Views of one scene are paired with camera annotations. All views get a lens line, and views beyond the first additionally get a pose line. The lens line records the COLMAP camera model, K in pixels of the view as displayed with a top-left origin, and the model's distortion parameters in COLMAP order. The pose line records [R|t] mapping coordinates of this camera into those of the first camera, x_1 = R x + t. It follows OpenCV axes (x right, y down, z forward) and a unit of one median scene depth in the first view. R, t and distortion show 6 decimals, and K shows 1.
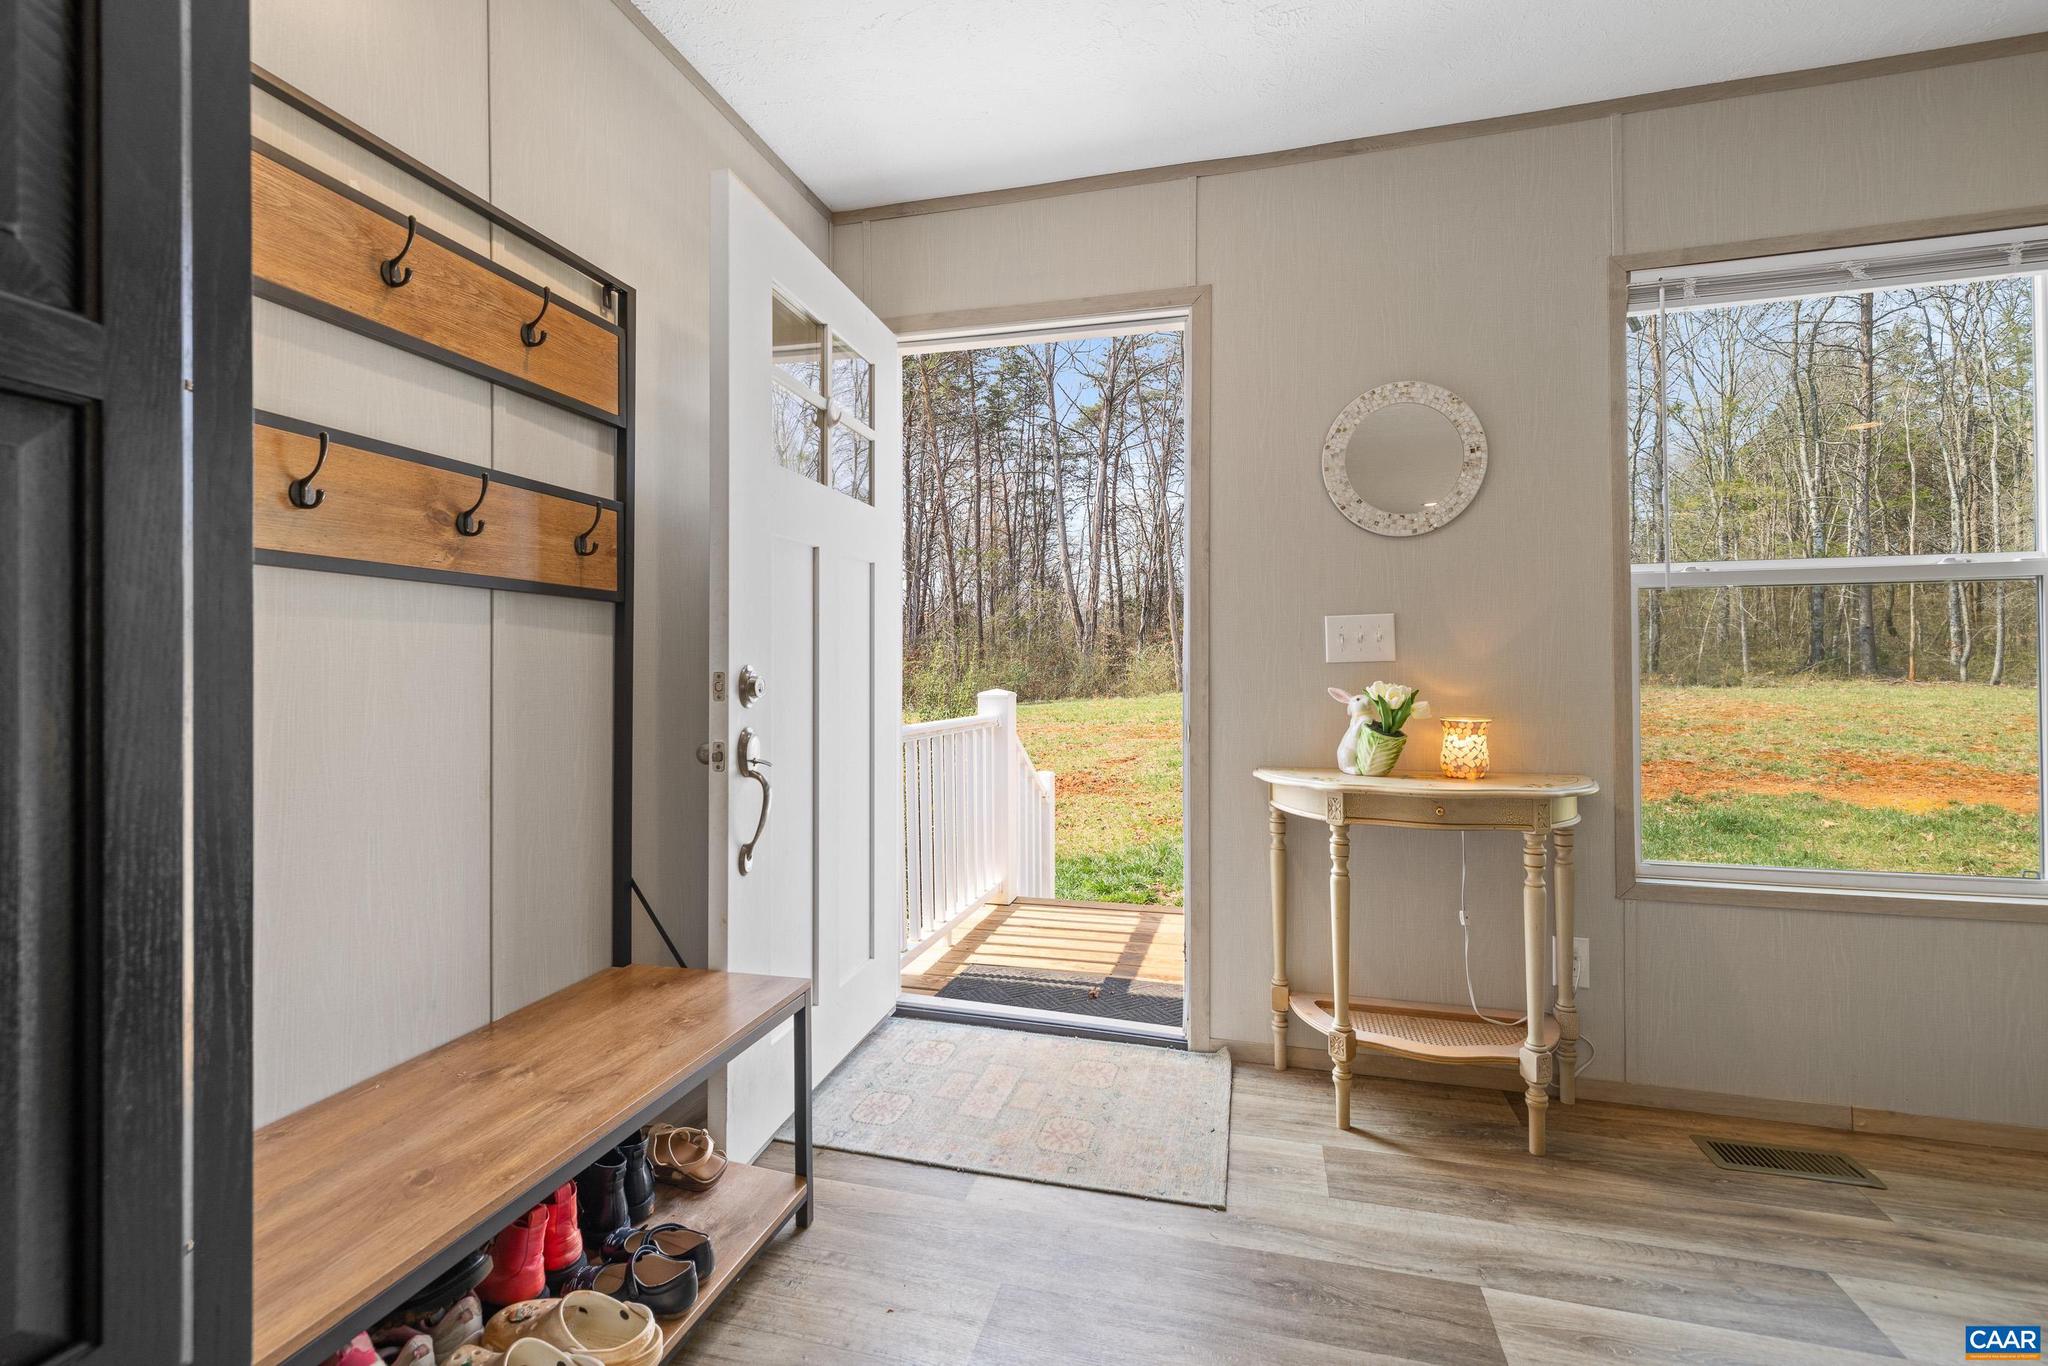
lens RADIAL K [[861.0, 0, 1024.3], [0, 861.0, 664.3], [0, 0, 1]] dist [-0.001631, -0.000142]
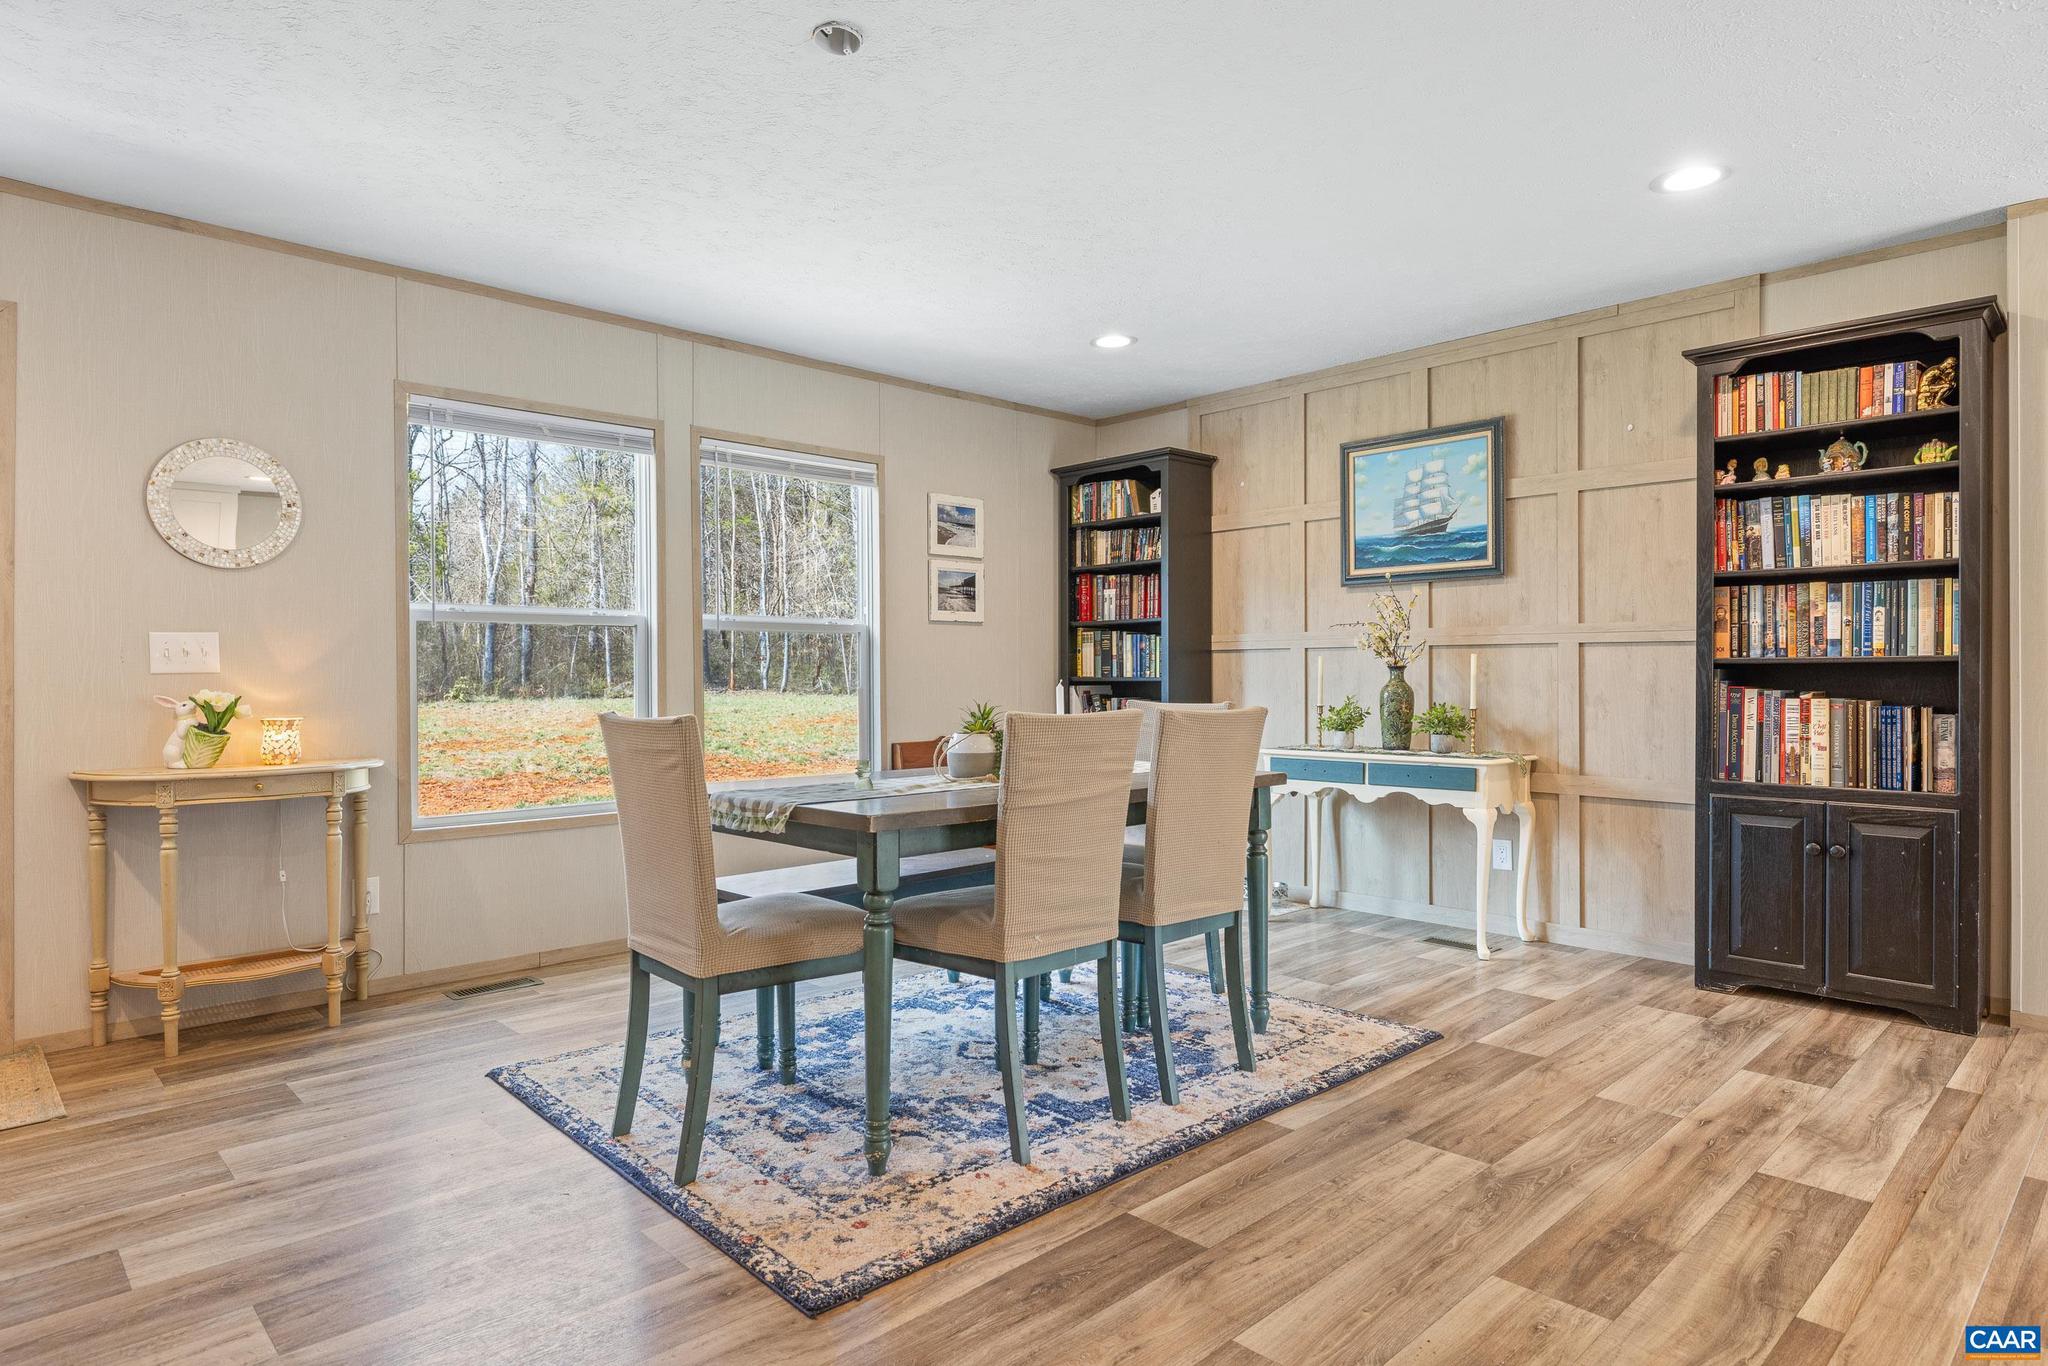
lens RADIAL K [[1140.6, 0, 1028.7], [0, 1140.6, 675.0], [0, 0, 1]] dist [0.002638, 0.002219]
pose [[0.510674, 0.001576, 0.859773, -0.362780], [-0.002009, 0.999998, -0.000640, -0.001452], [-0.859772, -0.001401, 0.510676, -0.782880]]
